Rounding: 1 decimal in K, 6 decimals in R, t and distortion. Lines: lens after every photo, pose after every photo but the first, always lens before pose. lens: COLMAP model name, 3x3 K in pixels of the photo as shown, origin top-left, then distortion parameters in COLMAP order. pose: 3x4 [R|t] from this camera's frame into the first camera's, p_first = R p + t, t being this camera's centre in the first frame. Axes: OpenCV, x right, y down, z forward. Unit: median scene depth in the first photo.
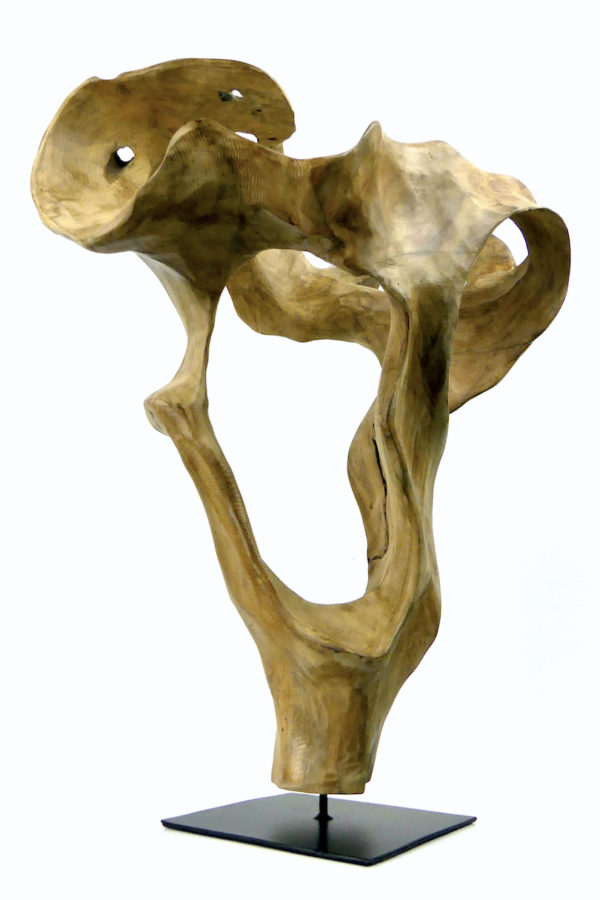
lens RADIAL K [[788.6, 0, 285.6], [0, 788.6, 436.9], [0, 0, 1]] dist [0.005047, 0.001218]
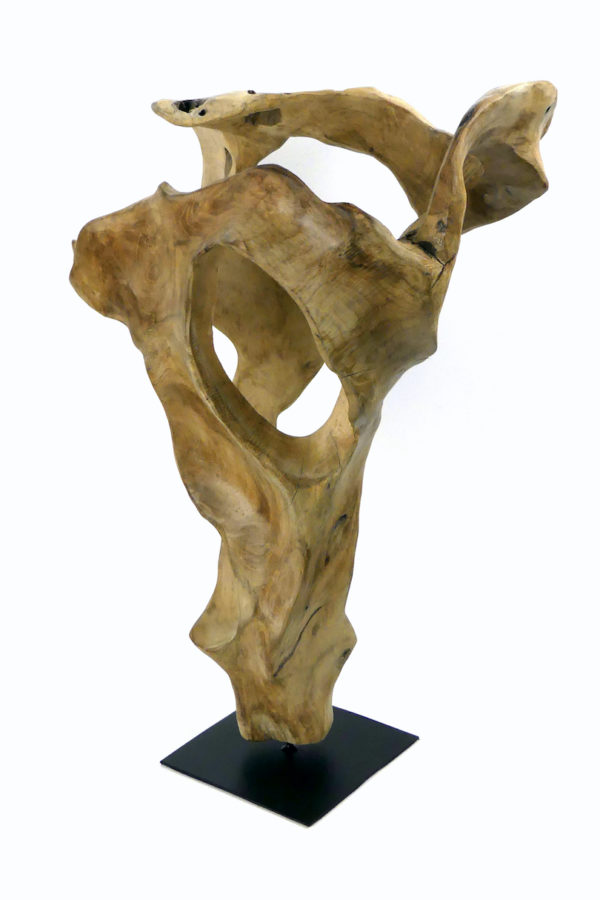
lens RADIAL K [[1285.0, 0, 300.0], [0, 1285.0, 450.0], [0, 0, 1]] dist [0.000835, -0.005914]
pose [[-0.040736, 0.288875, -0.956500, 1.715397], [0.290187, 0.919452, 0.265328, -0.447049], [0.956102, -0.266756, -0.121282, 1.270964]]
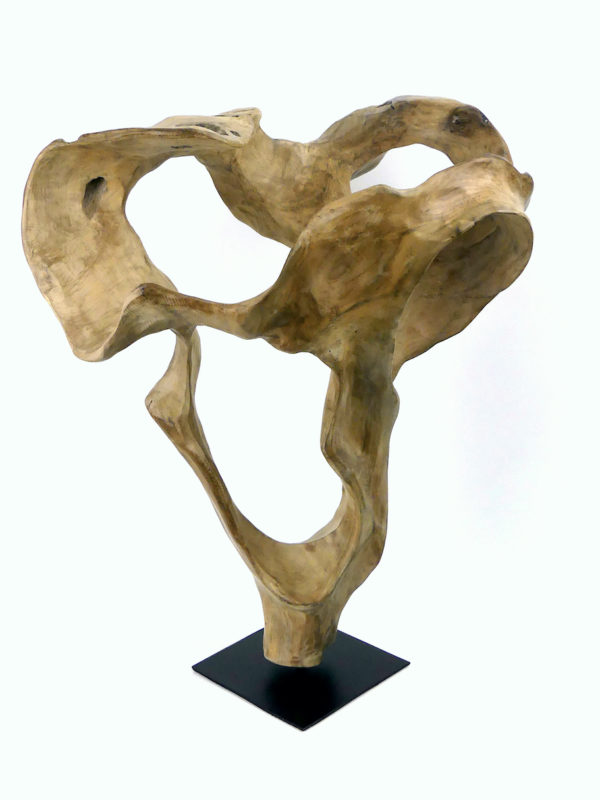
lens RADIAL K [[1113.8, 0, 300.0], [0, 1113.8, 400.0], [0, 0, 1]] dist [0.004580, 0.039835]
pose [[0.986302, 0.017371, -0.164033, 0.348690], [0.074389, 0.840728, 0.536323, -0.963385], [0.147223, -0.541179, 0.827919, -0.420475]]
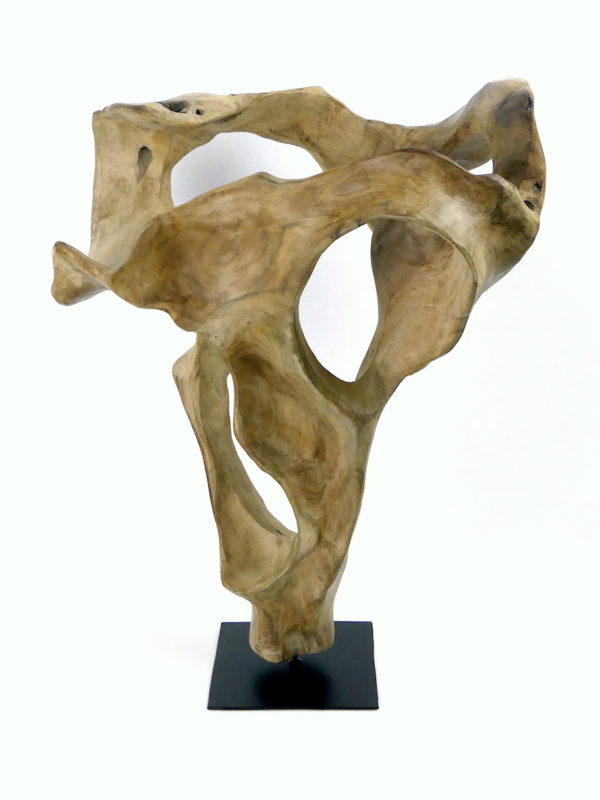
lens RADIAL K [[1113.8, 0, 300.0], [0, 1113.8, 400.0], [0, 0, 1]] dist [0.004580, 0.039835]
pose [[0.548834, 0.226670, -0.804613, 1.458716], [0.258645, 0.869256, 0.421304, -0.722331], [0.794912, -0.439335, 0.418450, 0.326533]]
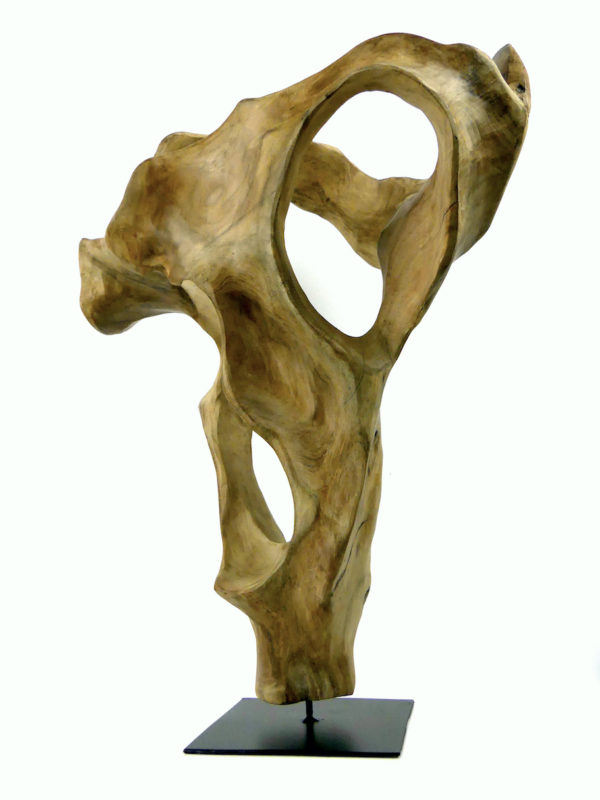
lens RADIAL K [[733.3, 0, 314.8], [0, 733.3, 403.9], [0, 0, 1]] dist [-0.003509, -0.002521]
pose [[0.398920, -0.193770, -0.896279, 1.042558], [0.297846, 0.951803, -0.073207, 0.105845], [0.867266, -0.237750, 0.437407, 0.577354]]
